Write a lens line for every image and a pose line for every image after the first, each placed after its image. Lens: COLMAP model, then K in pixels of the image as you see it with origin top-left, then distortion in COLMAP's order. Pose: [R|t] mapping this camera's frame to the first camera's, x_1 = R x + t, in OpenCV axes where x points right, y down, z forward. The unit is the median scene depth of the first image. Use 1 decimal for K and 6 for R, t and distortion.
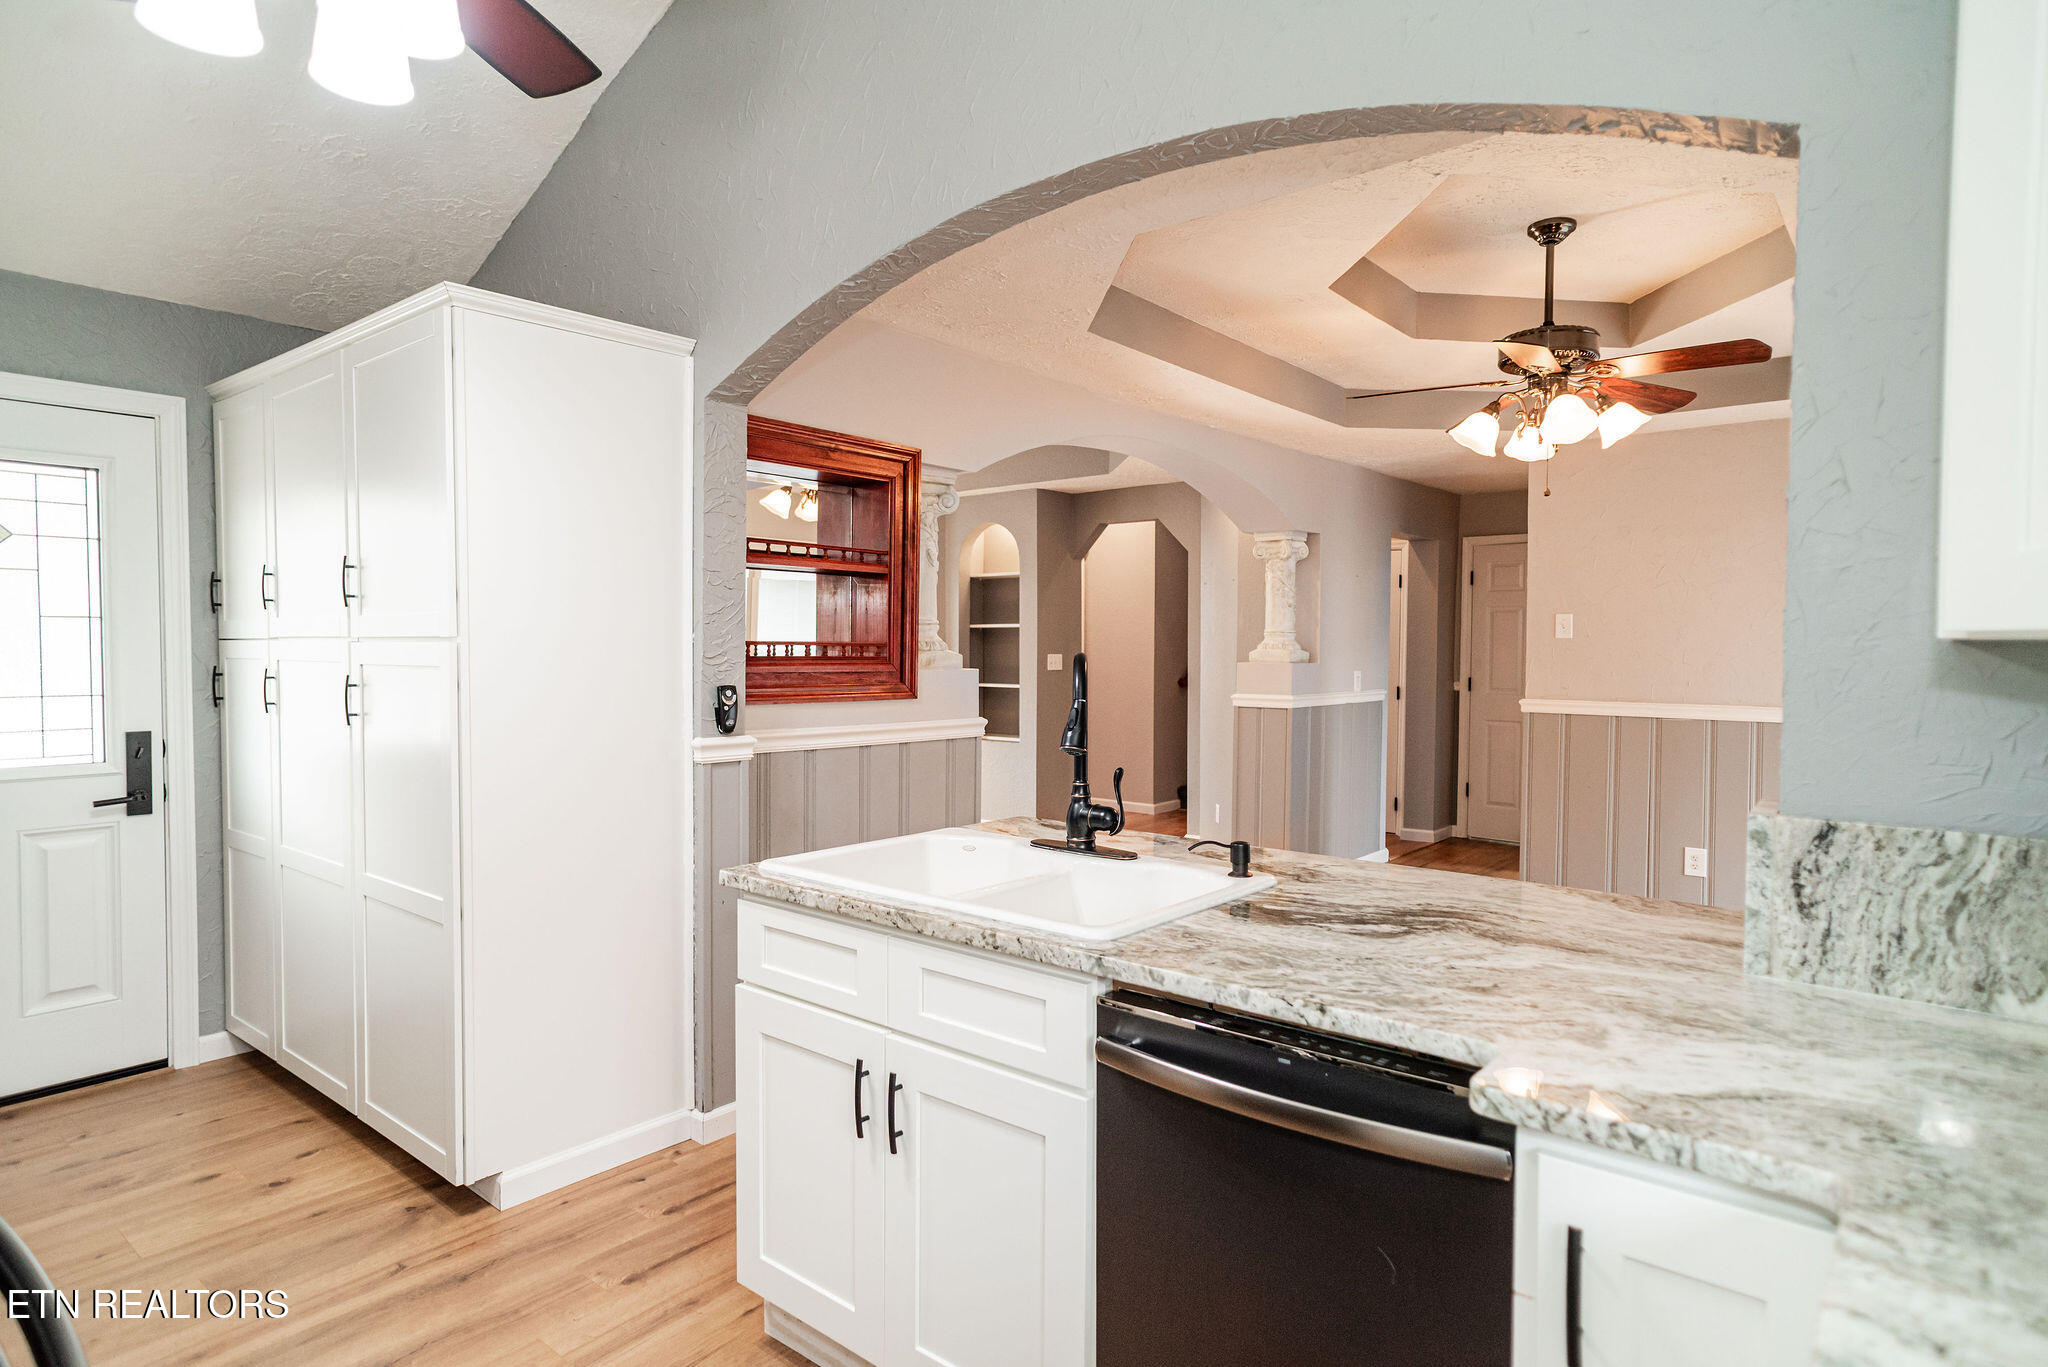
lens RADIAL K [[1146.0, 0, 1028.6], [0, 1146.0, 680.7], [0, 0, 1]] dist [-0.010285, 0.029471]
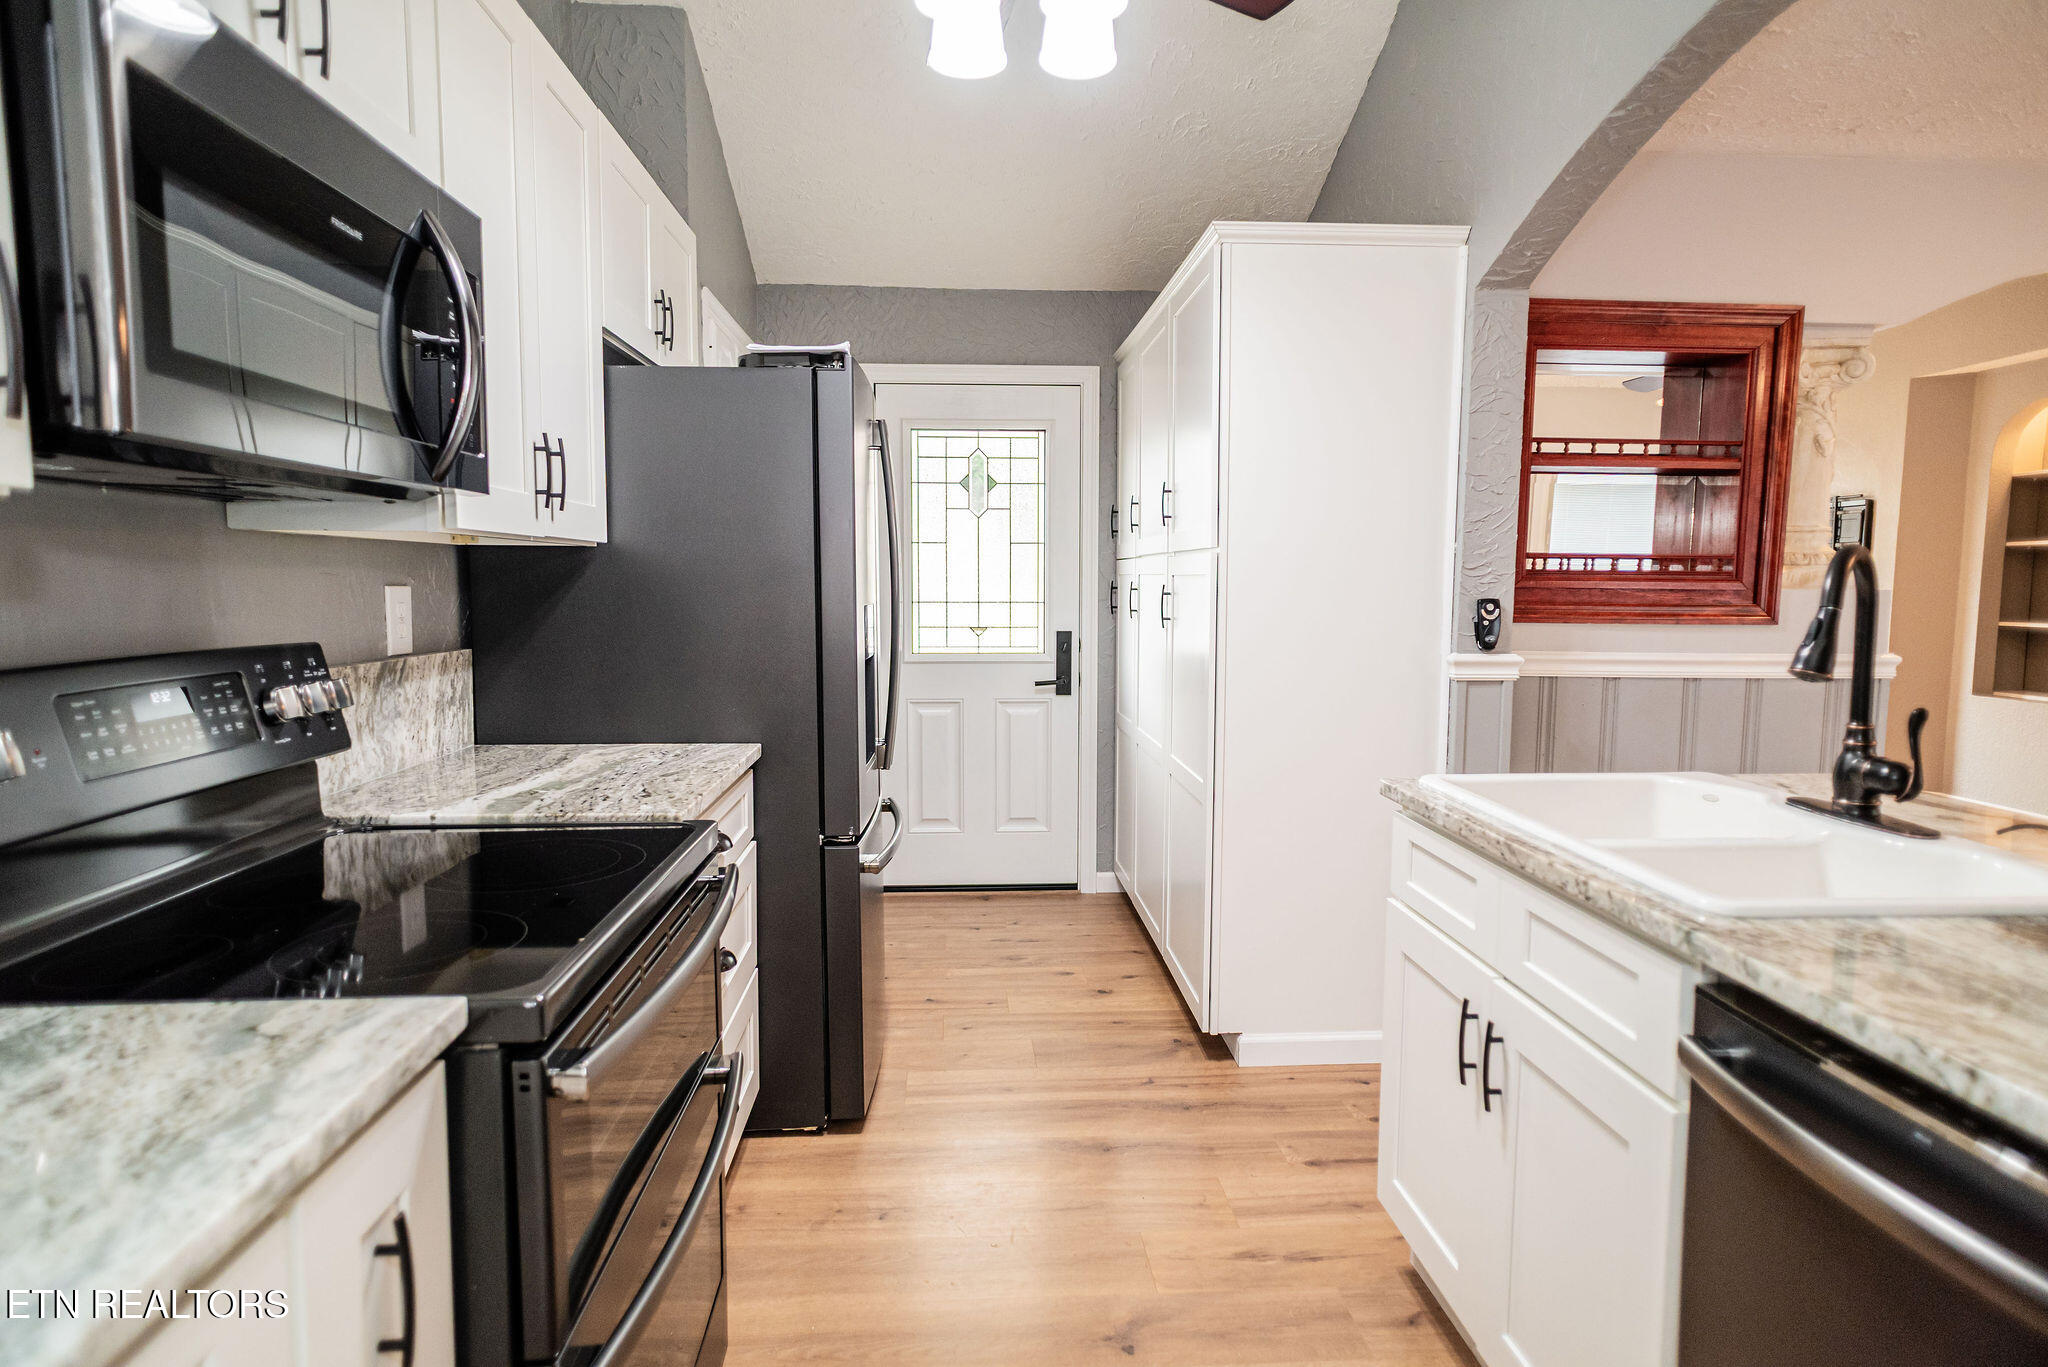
lens RADIAL K [[1146.0, 0, 1028.6], [0, 1146.0, 680.7], [0, 0, 1]] dist [-0.010285, 0.029471]
pose [[0.691199, 0.063605, -0.719860, 0.153310], [-0.023919, 0.997587, 0.065178, 0.019090], [0.722268, -0.027832, 0.691053, 0.084855]]
